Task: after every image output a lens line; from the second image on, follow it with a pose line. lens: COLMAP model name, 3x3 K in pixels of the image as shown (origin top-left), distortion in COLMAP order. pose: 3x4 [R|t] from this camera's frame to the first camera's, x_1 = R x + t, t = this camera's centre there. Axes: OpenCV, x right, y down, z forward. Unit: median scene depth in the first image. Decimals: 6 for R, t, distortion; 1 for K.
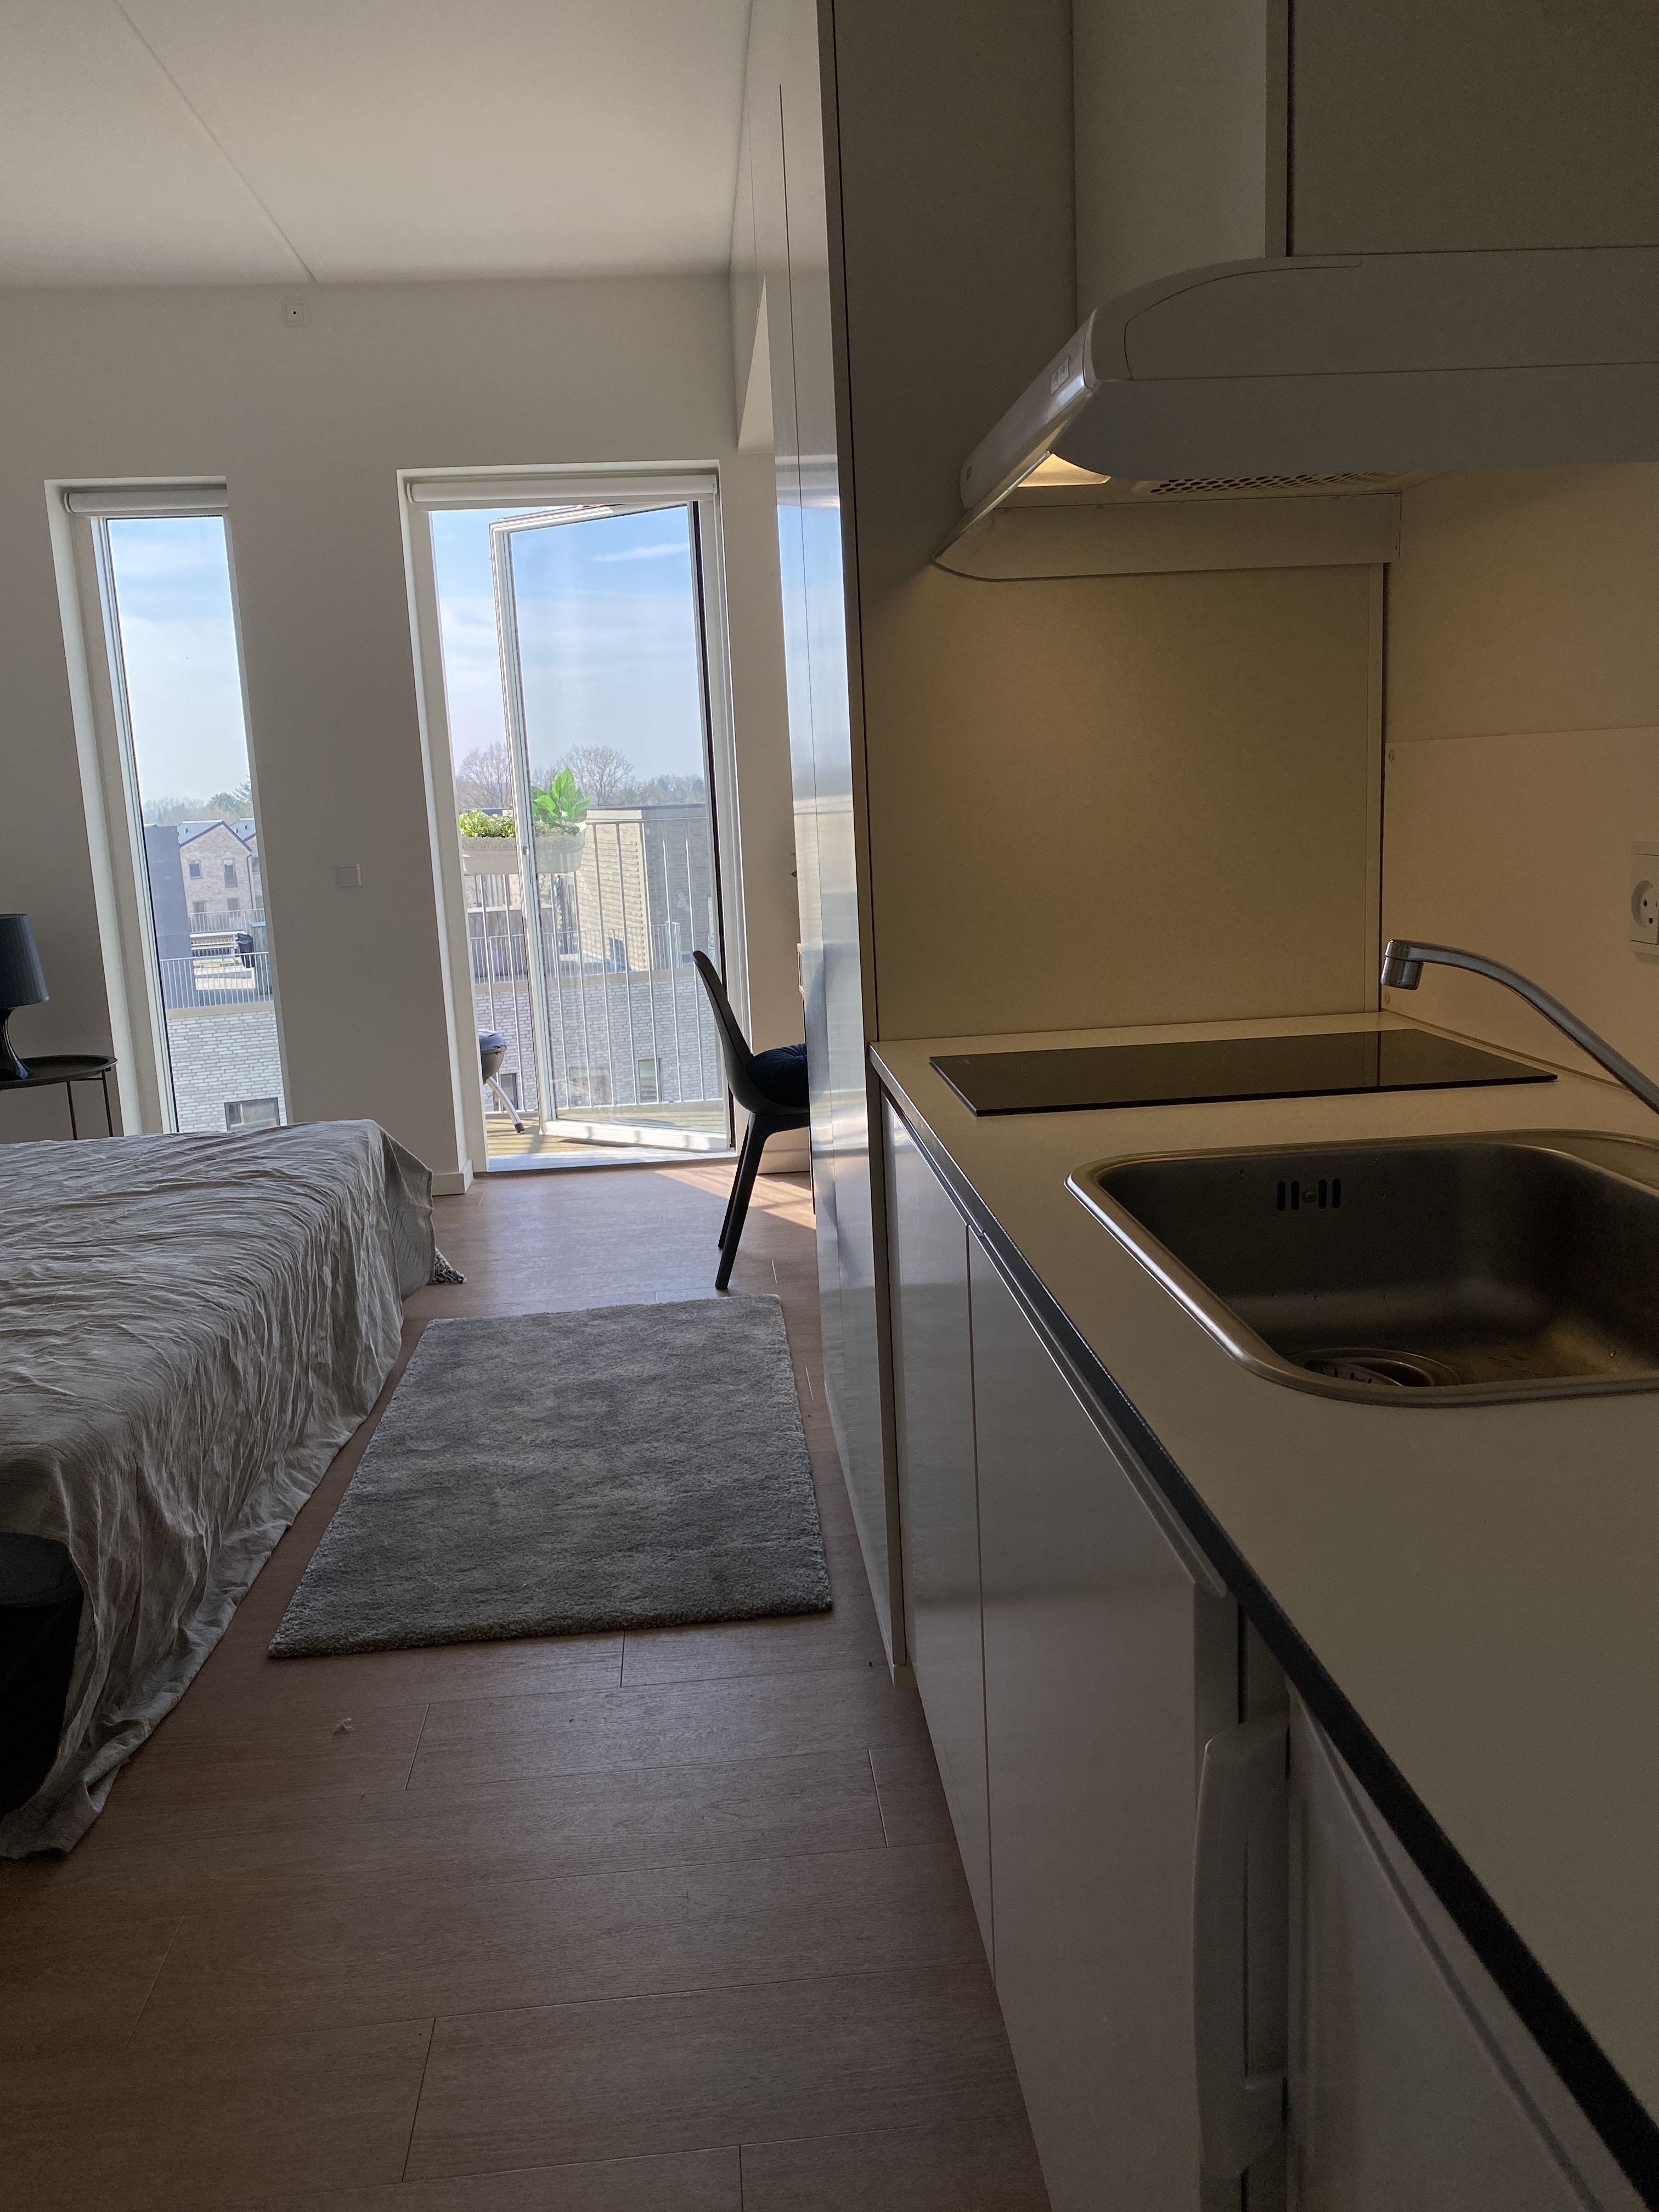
lens RADIAL K [[1705.2, 0, 829.5], [0, 1705.2, 1106.0], [0, 0, 1]] dist [0.144569, -0.308800]
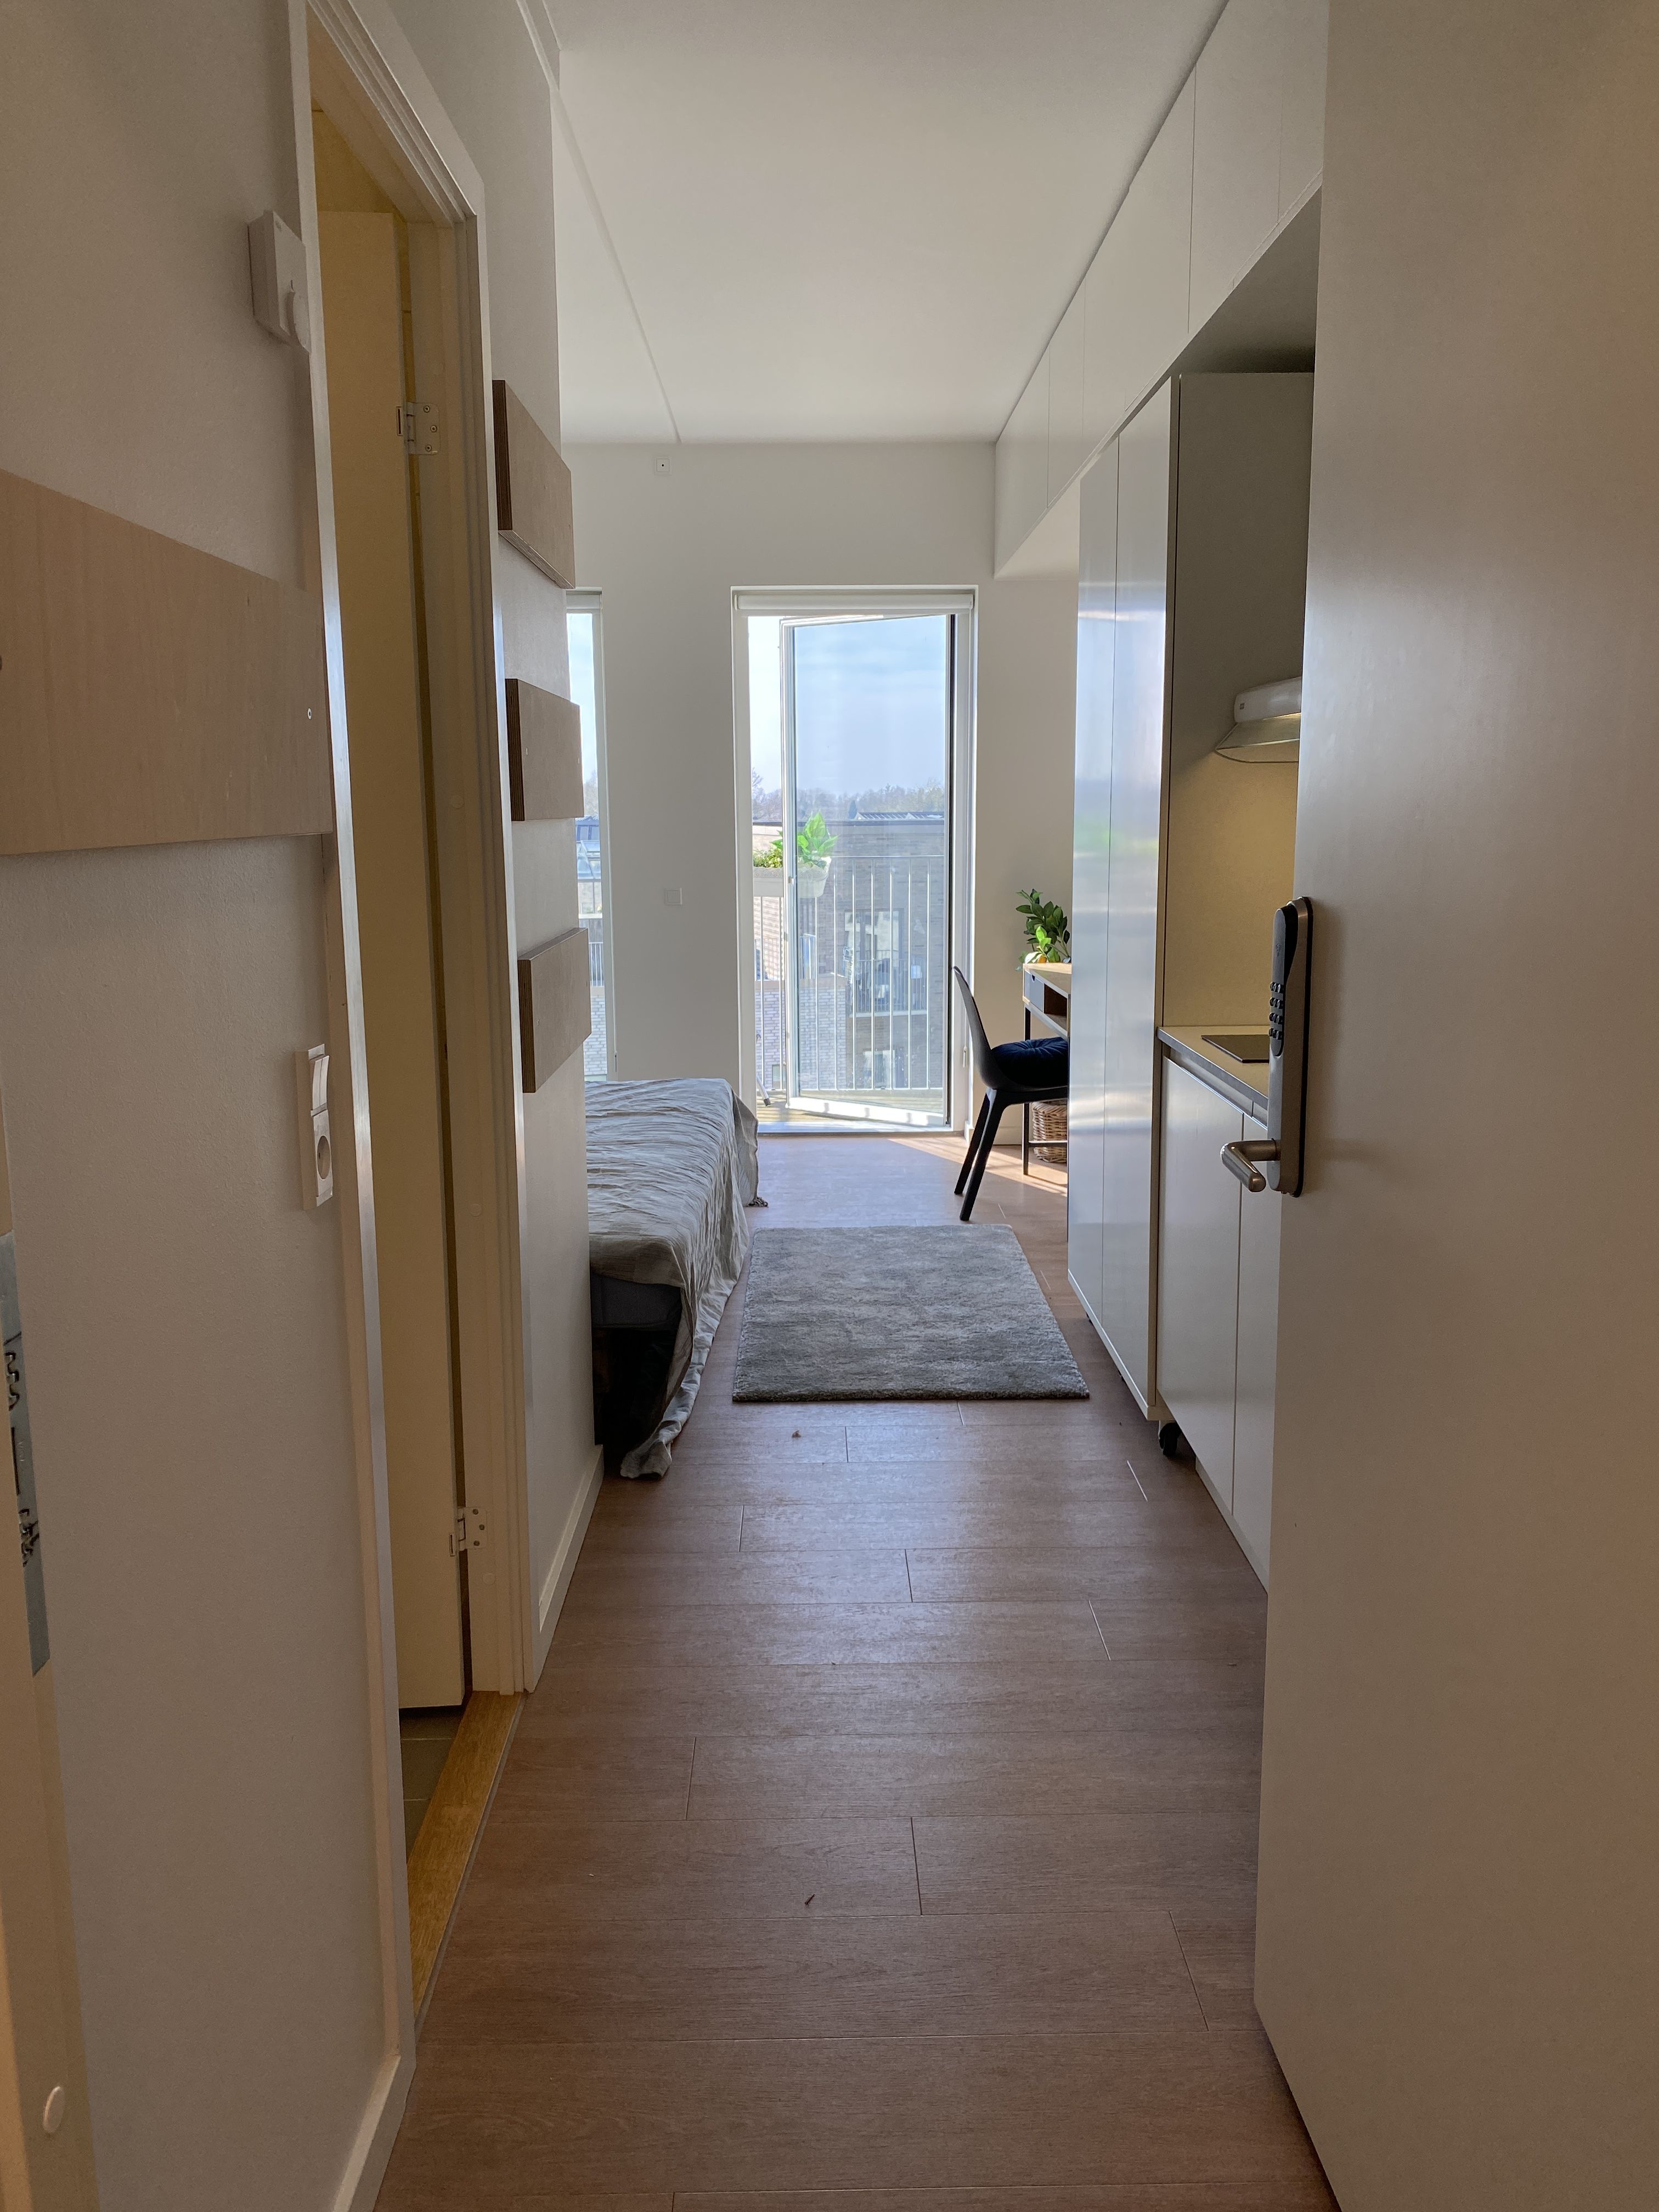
lens RADIAL K [[1705.2, 0, 829.5], [0, 1705.2, 1106.0], [0, 0, 1]] dist [0.144569, -0.308800]
pose [[0.996886, 0.050339, -0.060695, -0.110414], [-0.050861, 0.998681, -0.007089, 0.039734], [0.060258, 0.010154, 0.998131, -0.405671]]
